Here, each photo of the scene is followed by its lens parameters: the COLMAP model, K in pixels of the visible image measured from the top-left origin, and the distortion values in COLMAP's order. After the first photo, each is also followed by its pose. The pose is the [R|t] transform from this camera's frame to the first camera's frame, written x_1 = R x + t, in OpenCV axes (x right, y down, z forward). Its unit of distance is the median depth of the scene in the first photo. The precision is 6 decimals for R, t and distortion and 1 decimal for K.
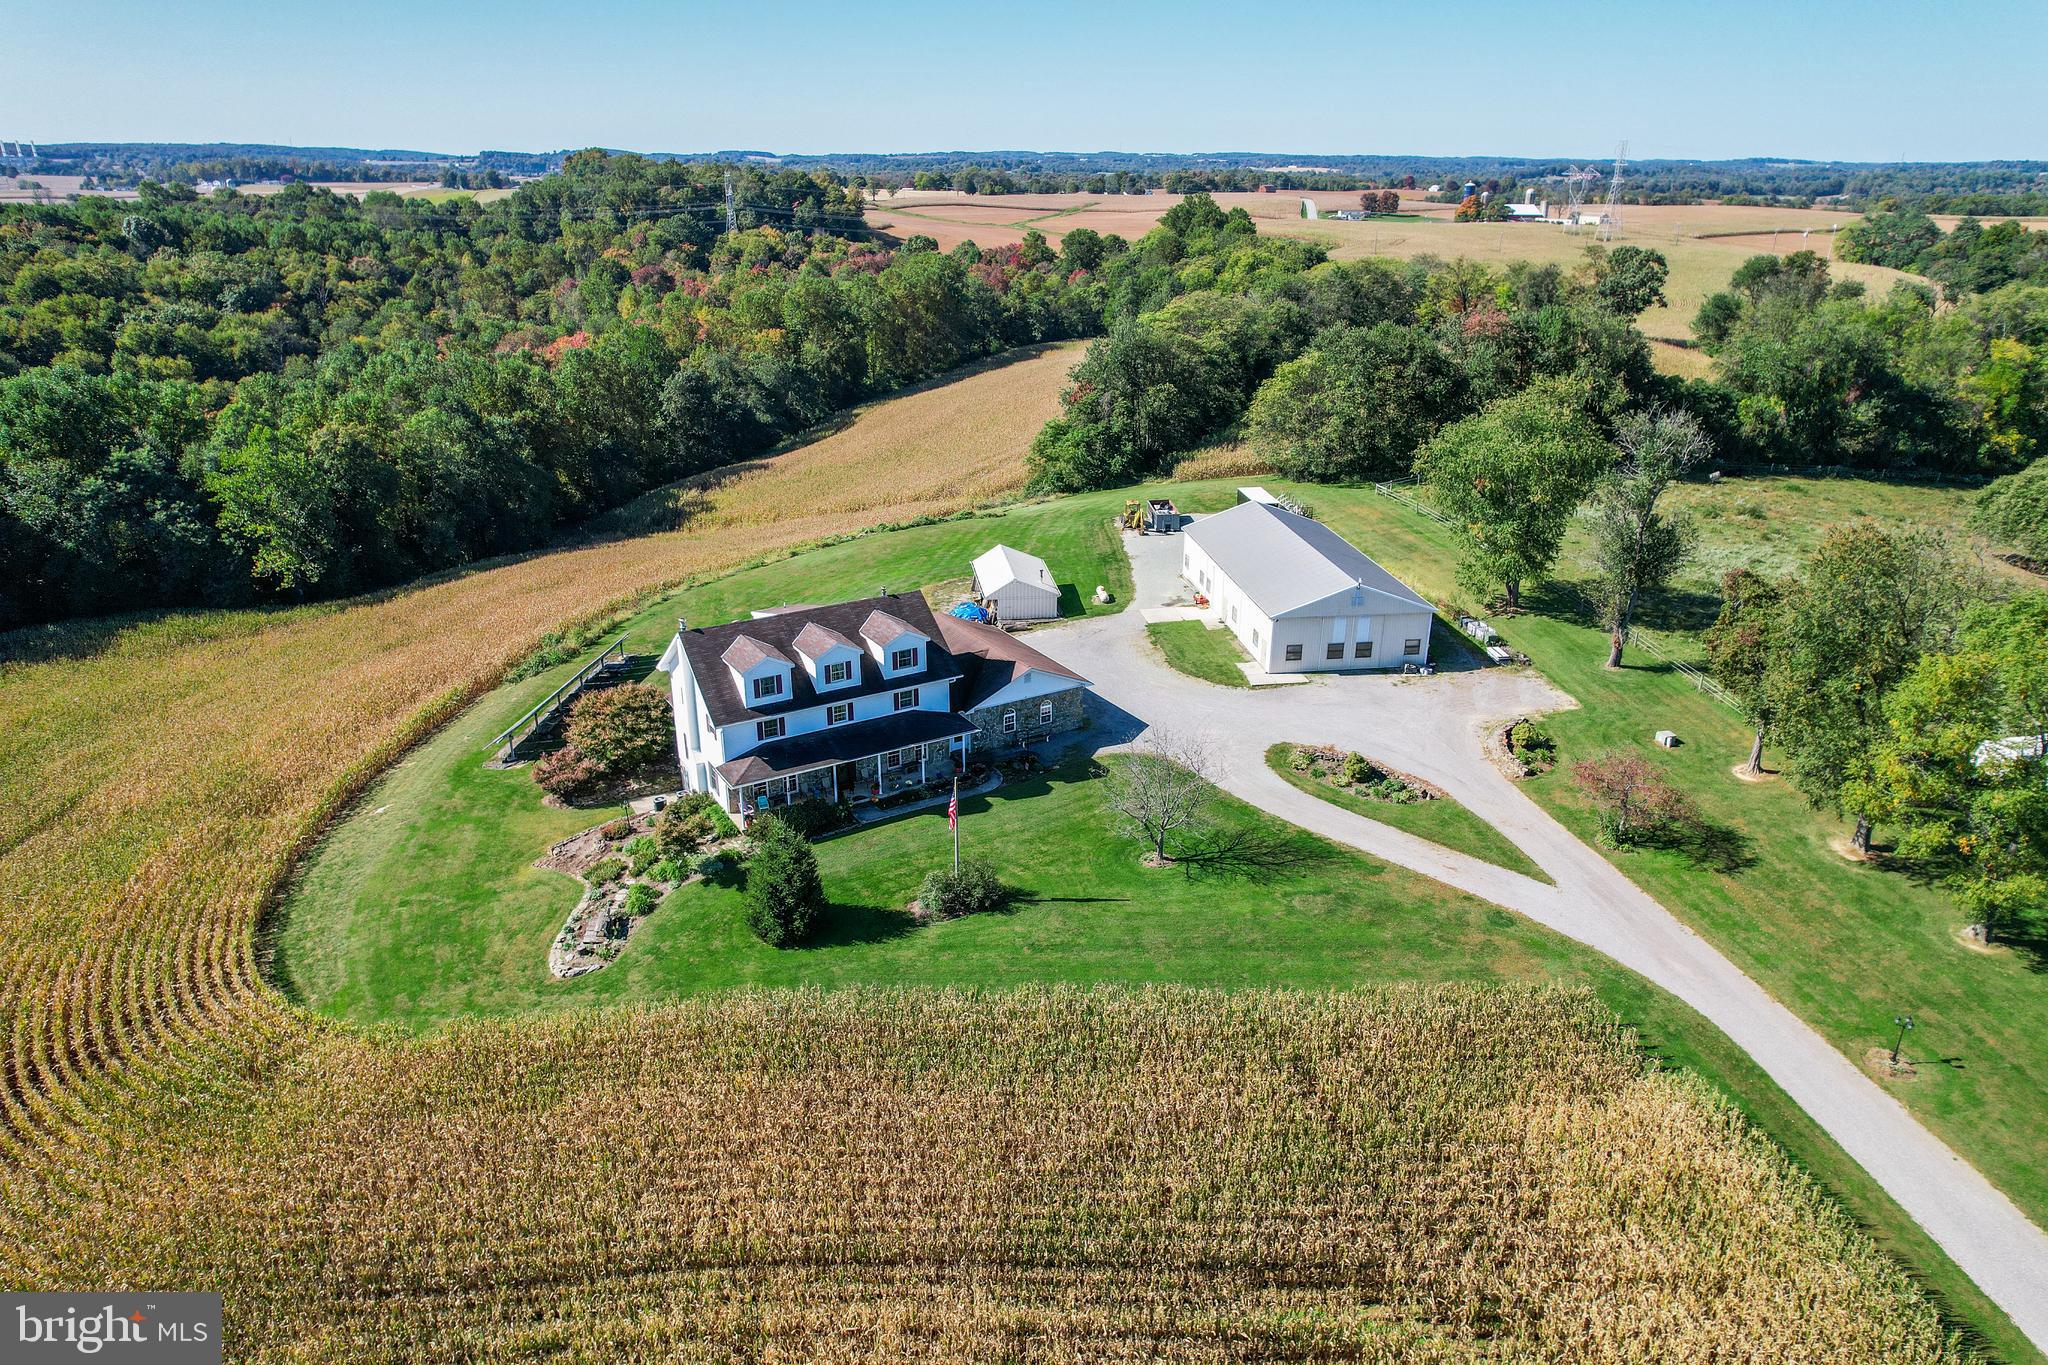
lens RADIAL K [[1312.4, 0, 1026.9], [0, 1312.4, 684.9], [0, 0, 1]] dist [-0.085638, 0.078392]
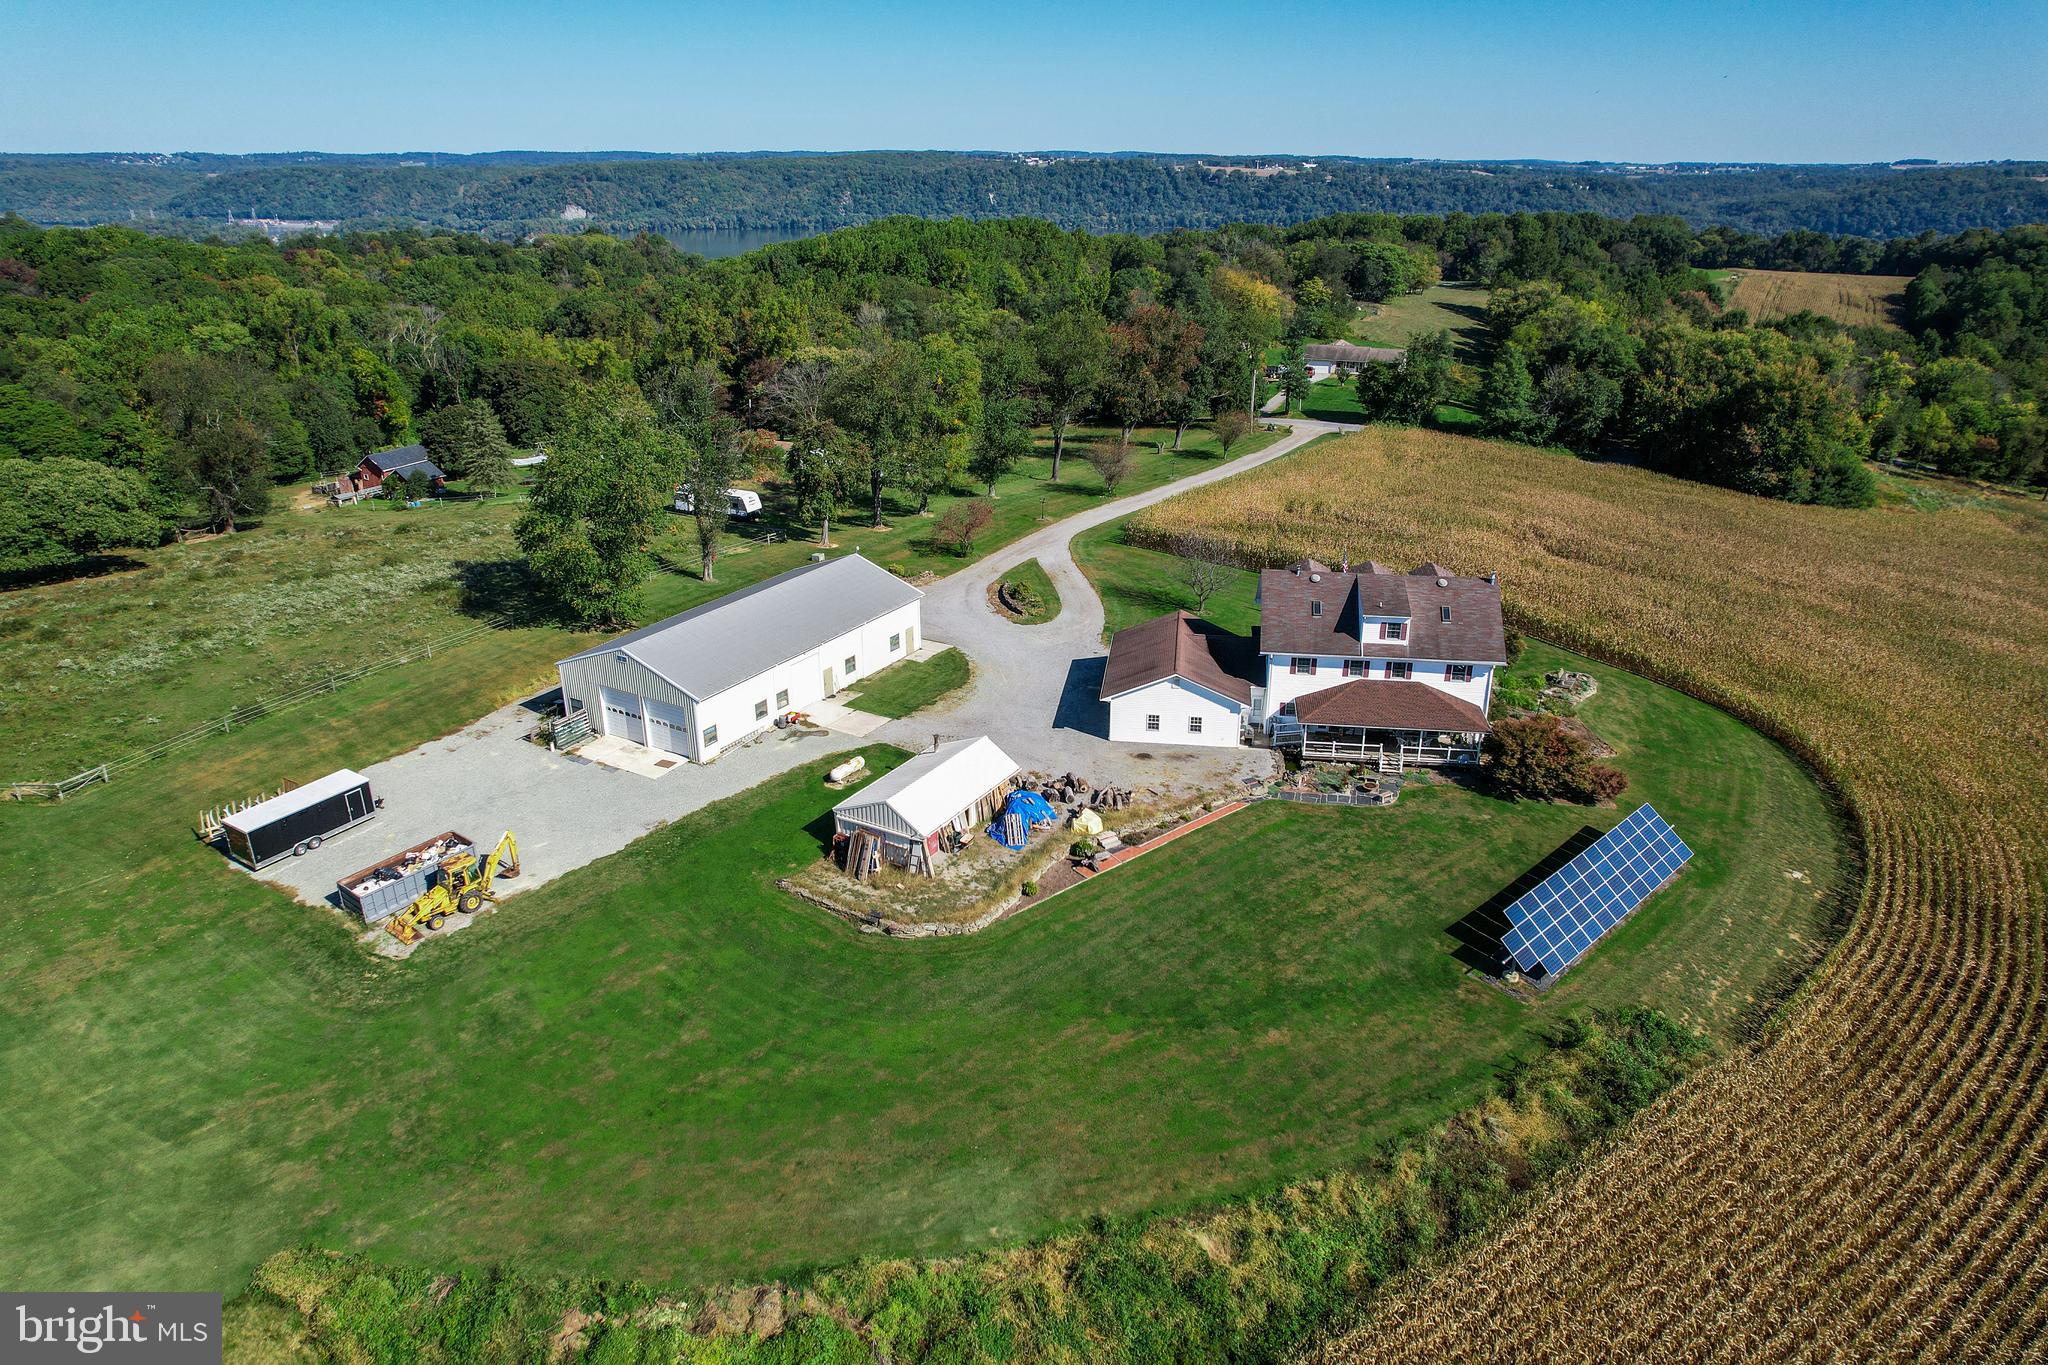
lens RADIAL K [[1312.4, 0, 1025.3], [0, 1312.4, 690.4], [0, 0, 1]] dist [-0.085638, 0.078392]
pose [[-0.781415, -0.239105, 0.576385, -0.312486], [0.232390, 0.745726, 0.624410, -0.390245], [-0.579124, 0.621869, -0.527156, 0.952022]]
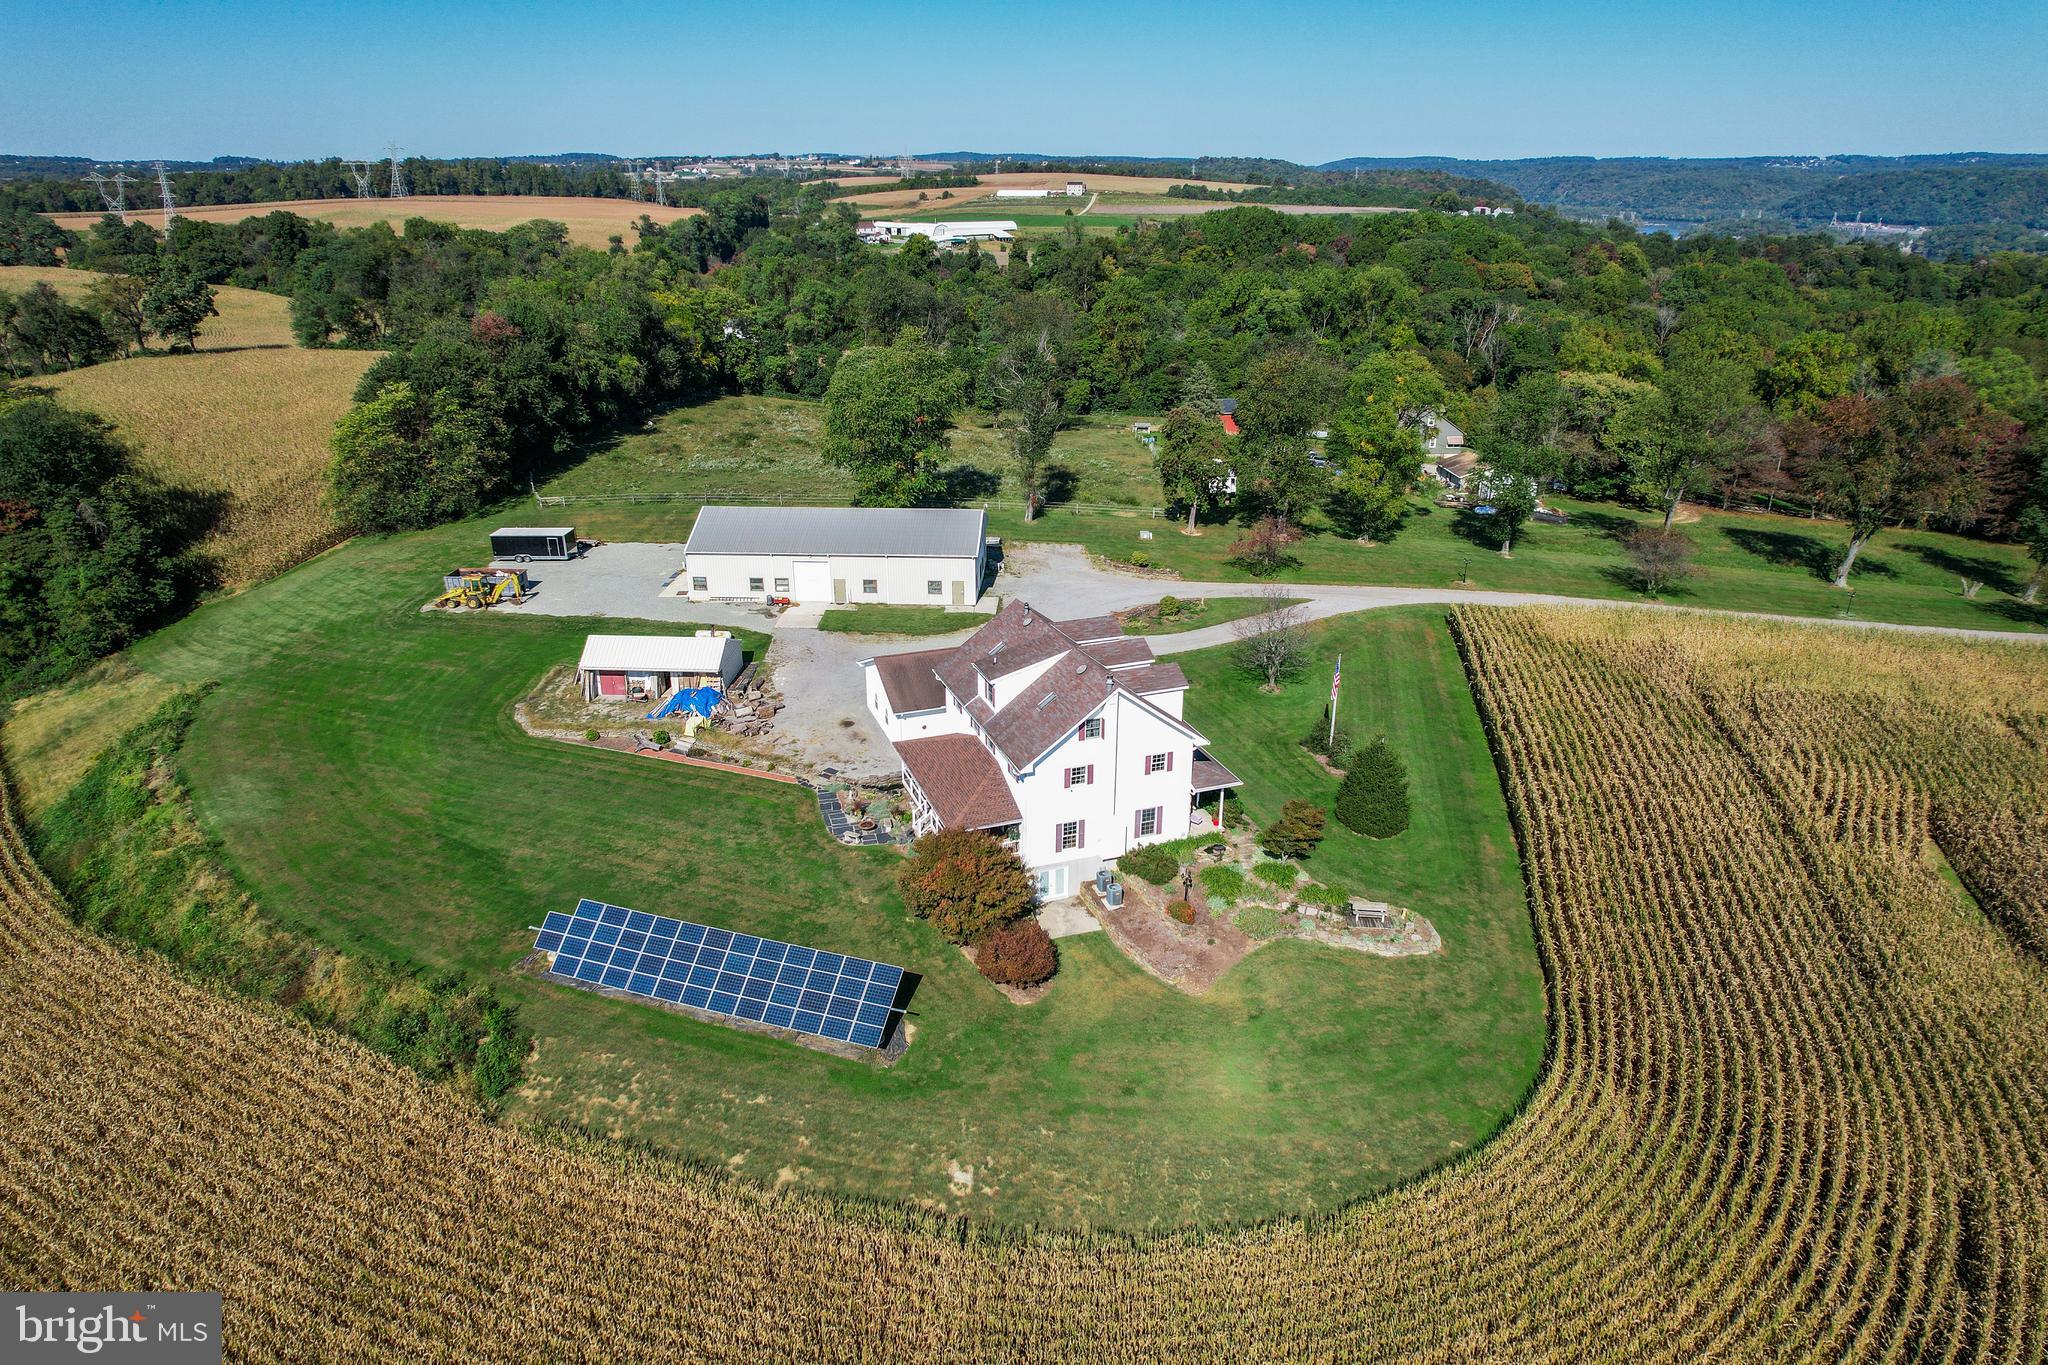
lens RADIAL K [[1312.4, 0, 1025.7], [0, 1312.4, 682.2], [0, 0, 1]] dist [-0.085638, 0.078392]
pose [[0.188989, -0.368640, 0.910158, -0.545080], [0.368420, 0.885773, 0.282263, -0.159727], [-0.910247, 0.281976, 0.303216, 0.390823]]
